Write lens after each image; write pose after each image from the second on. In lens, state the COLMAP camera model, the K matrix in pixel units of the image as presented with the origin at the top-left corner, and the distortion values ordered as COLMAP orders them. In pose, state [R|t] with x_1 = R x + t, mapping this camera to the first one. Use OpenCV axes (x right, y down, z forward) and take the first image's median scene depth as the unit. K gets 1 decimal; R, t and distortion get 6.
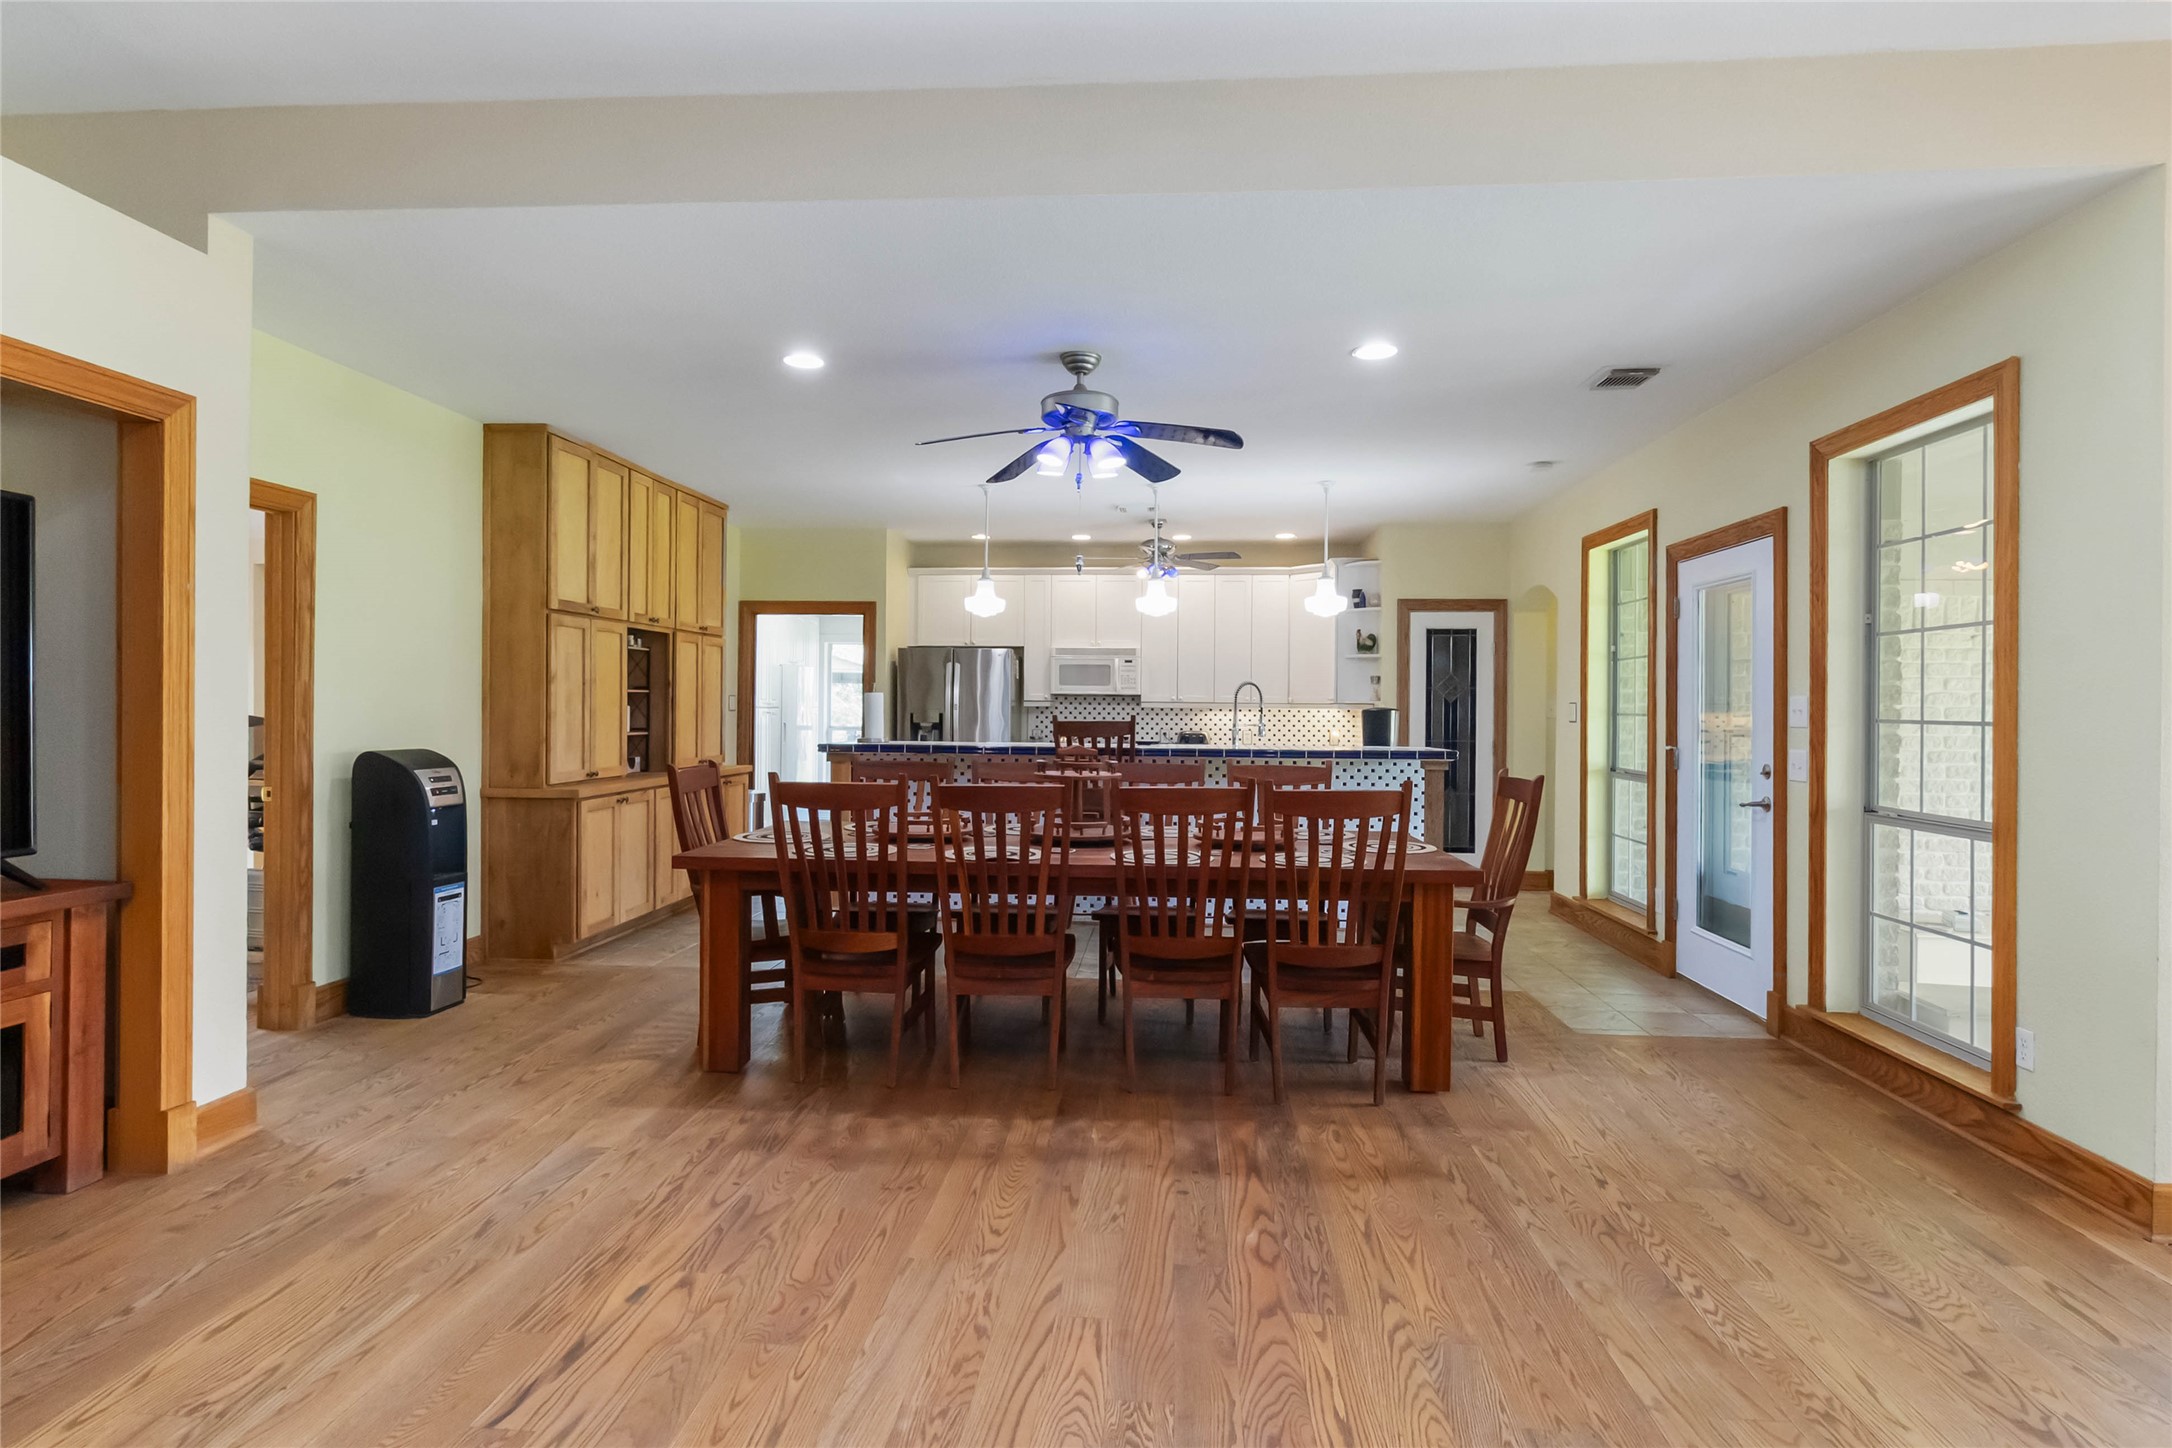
lens RADIAL K [[1137.2, 0, 1084.4], [0, 1137.2, 721.1], [0, 0, 1]] dist [0.002938, 0.004235]
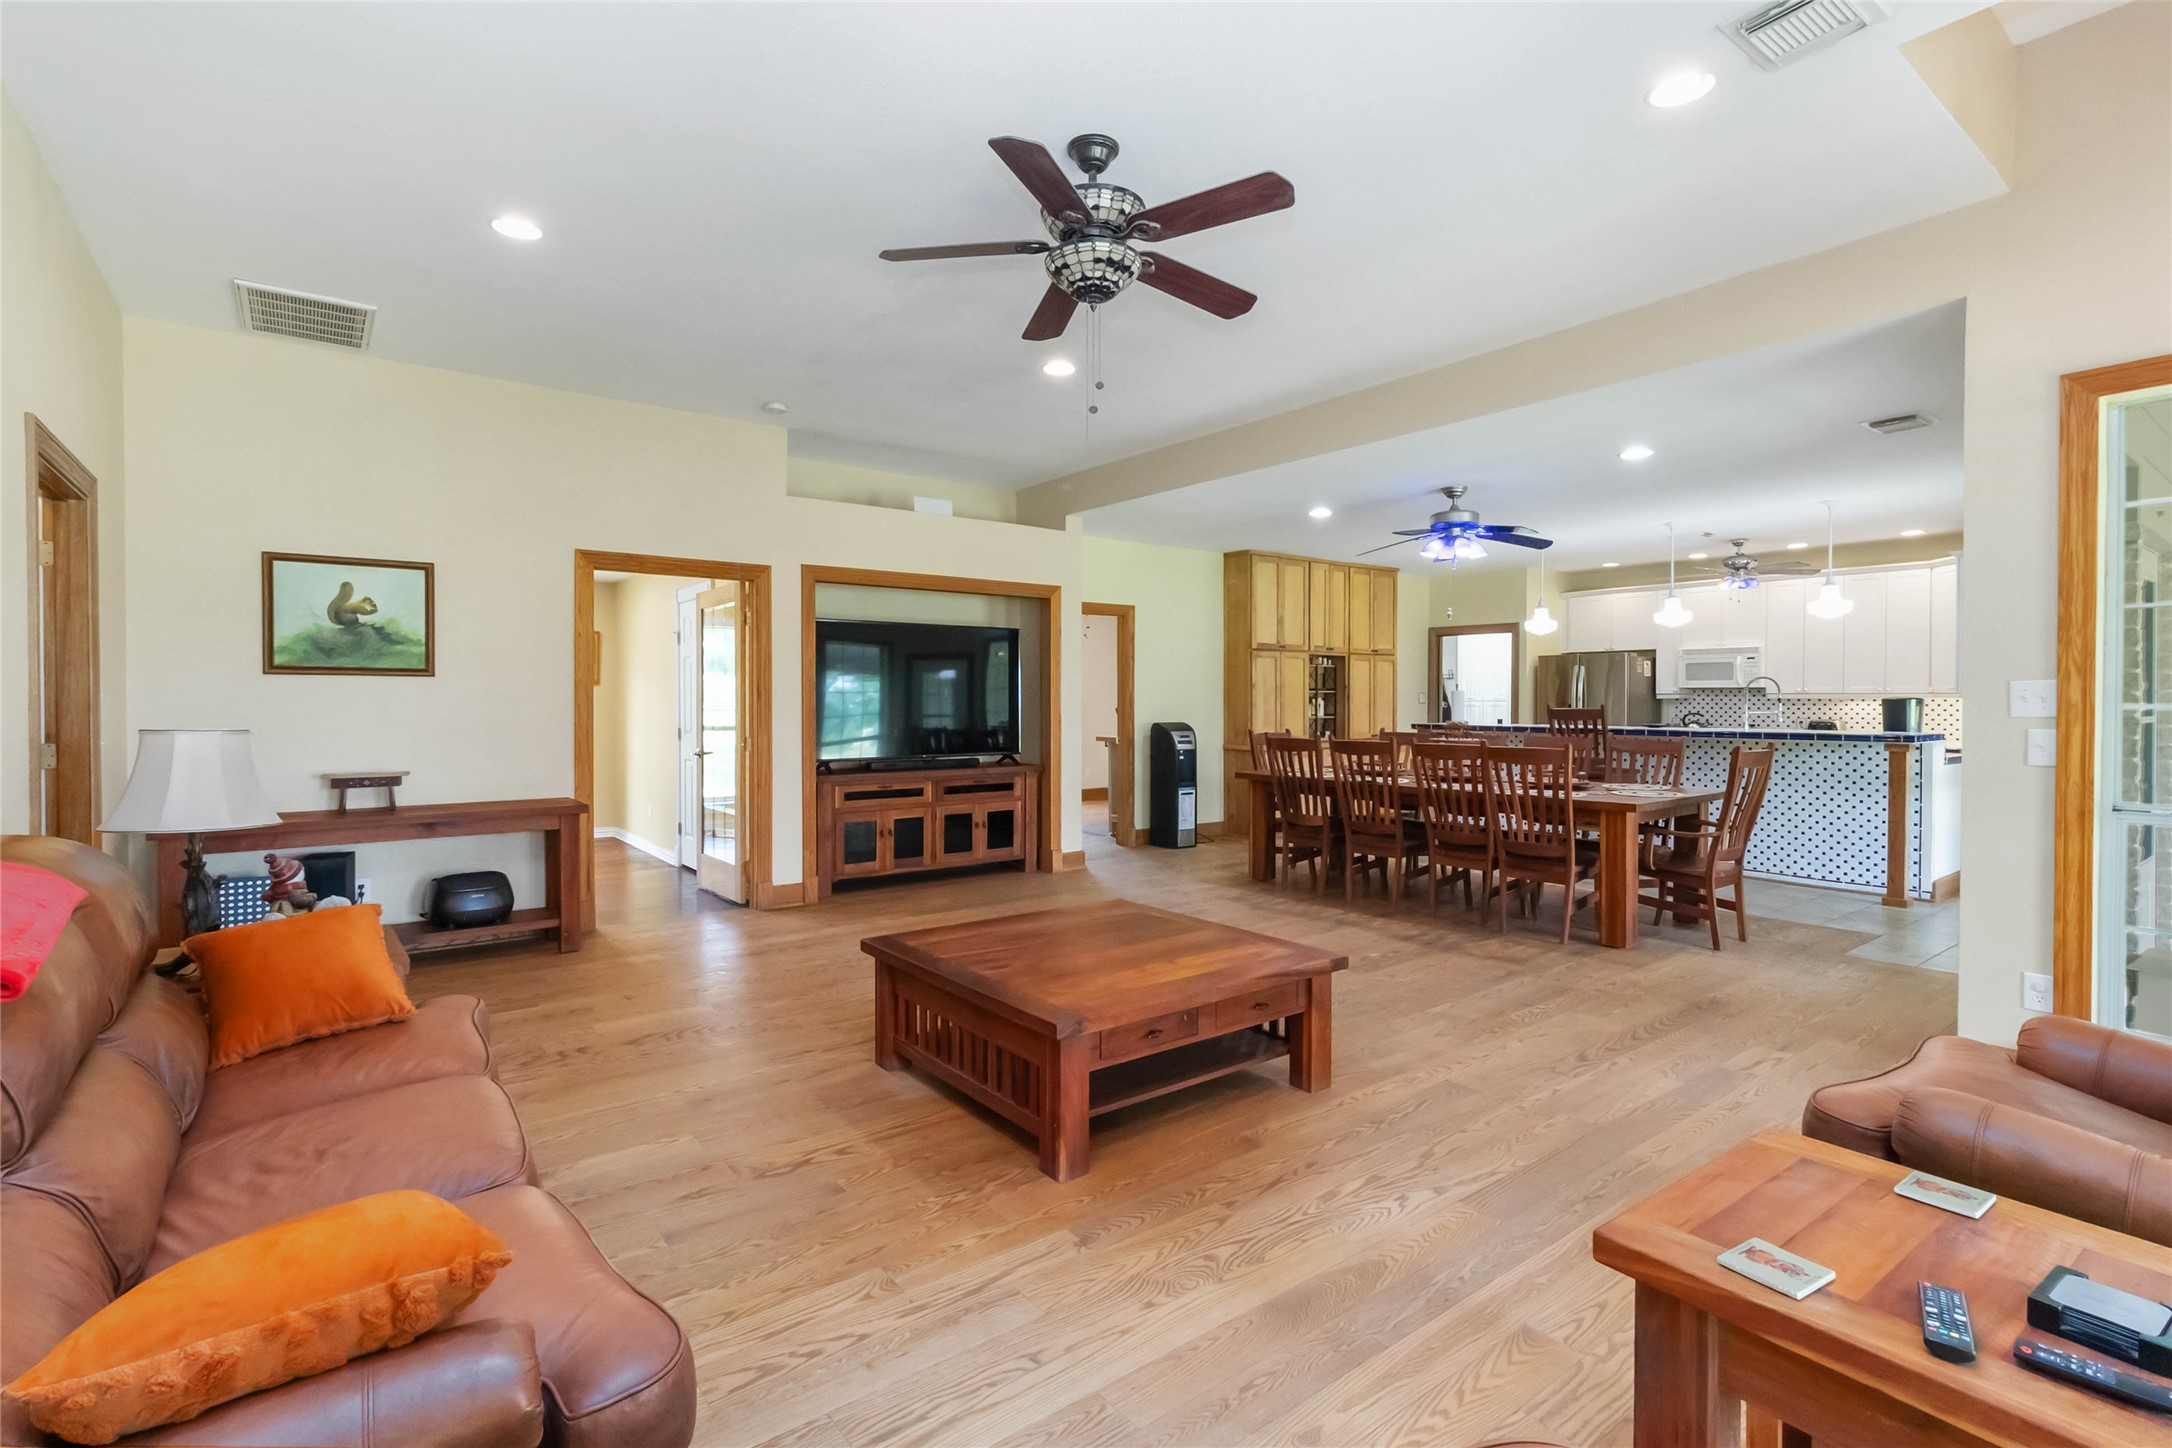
lens RADIAL K [[1011.9, 0, 1072.5], [0, 1011.9, 721.0], [0, 0, 1]] dist [-0.001676, 0.000220]
pose [[0.661648, 0.007454, -0.749778, 0.479029], [-0.002707, 0.999968, 0.007553, 0.006552], [0.749810, -0.002968, 0.661647, -0.258631]]
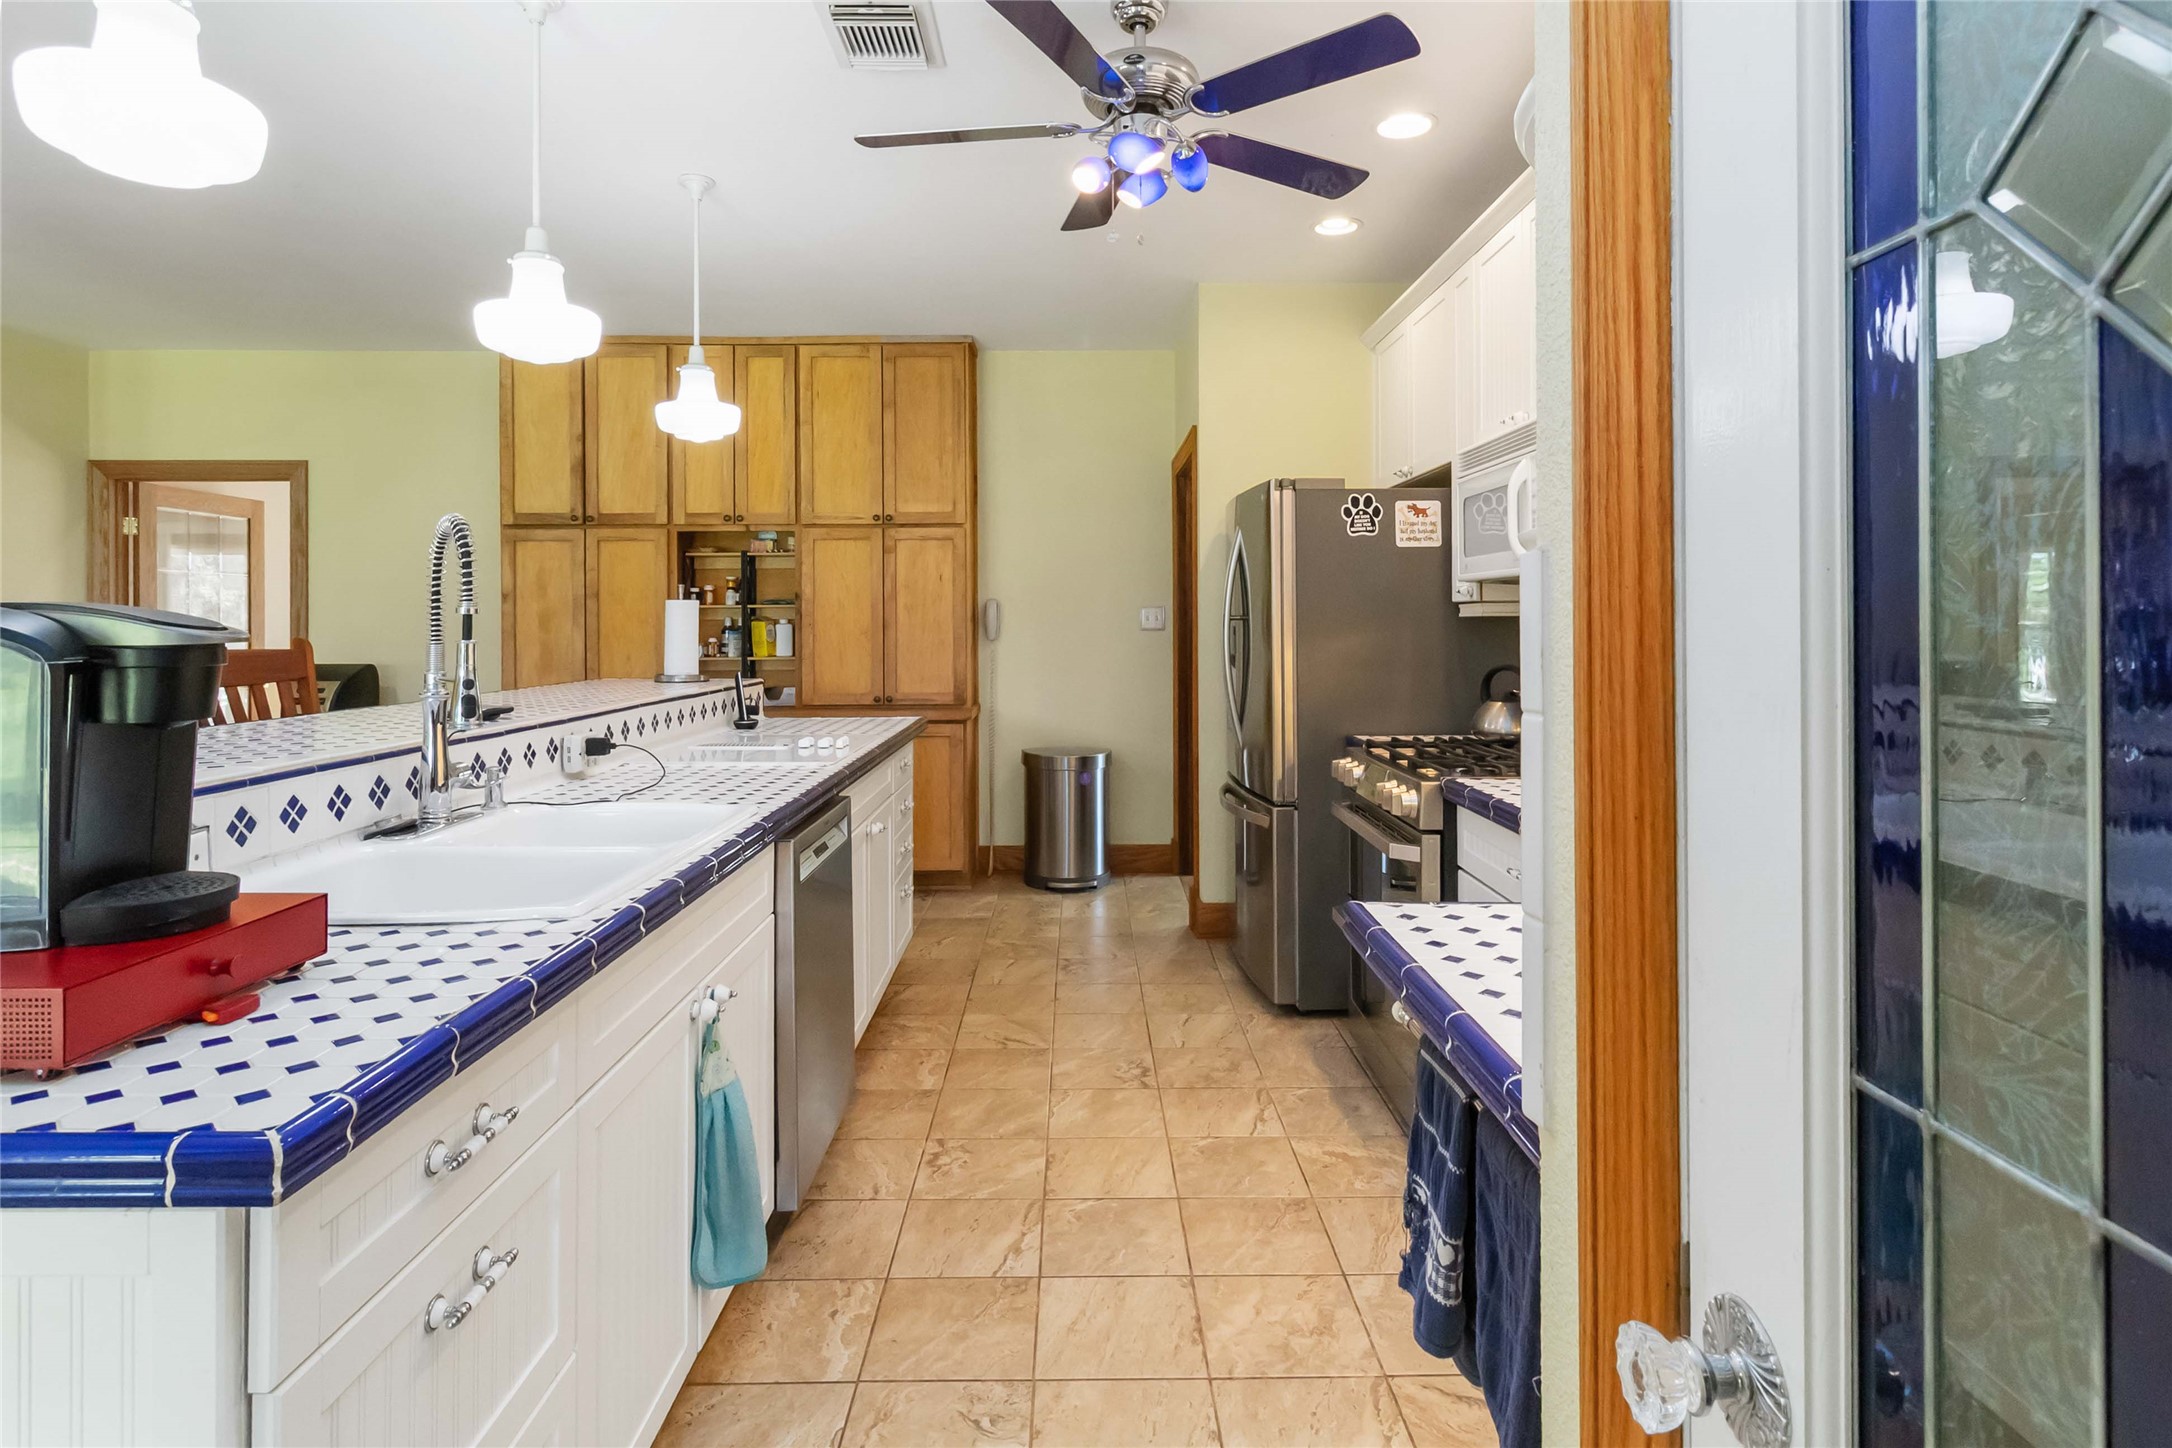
lens RADIAL K [[1137.2, 0, 1056.3], [0, 1137.2, 630.7], [0, 0, 1]] dist [0.002938, 0.004235]
pose [[0.072396, -0.003674, -0.997369, 0.443220], [-0.011297, 0.999926, -0.004503, -0.007642], [0.997312, 0.011593, 0.072349, 1.164149]]
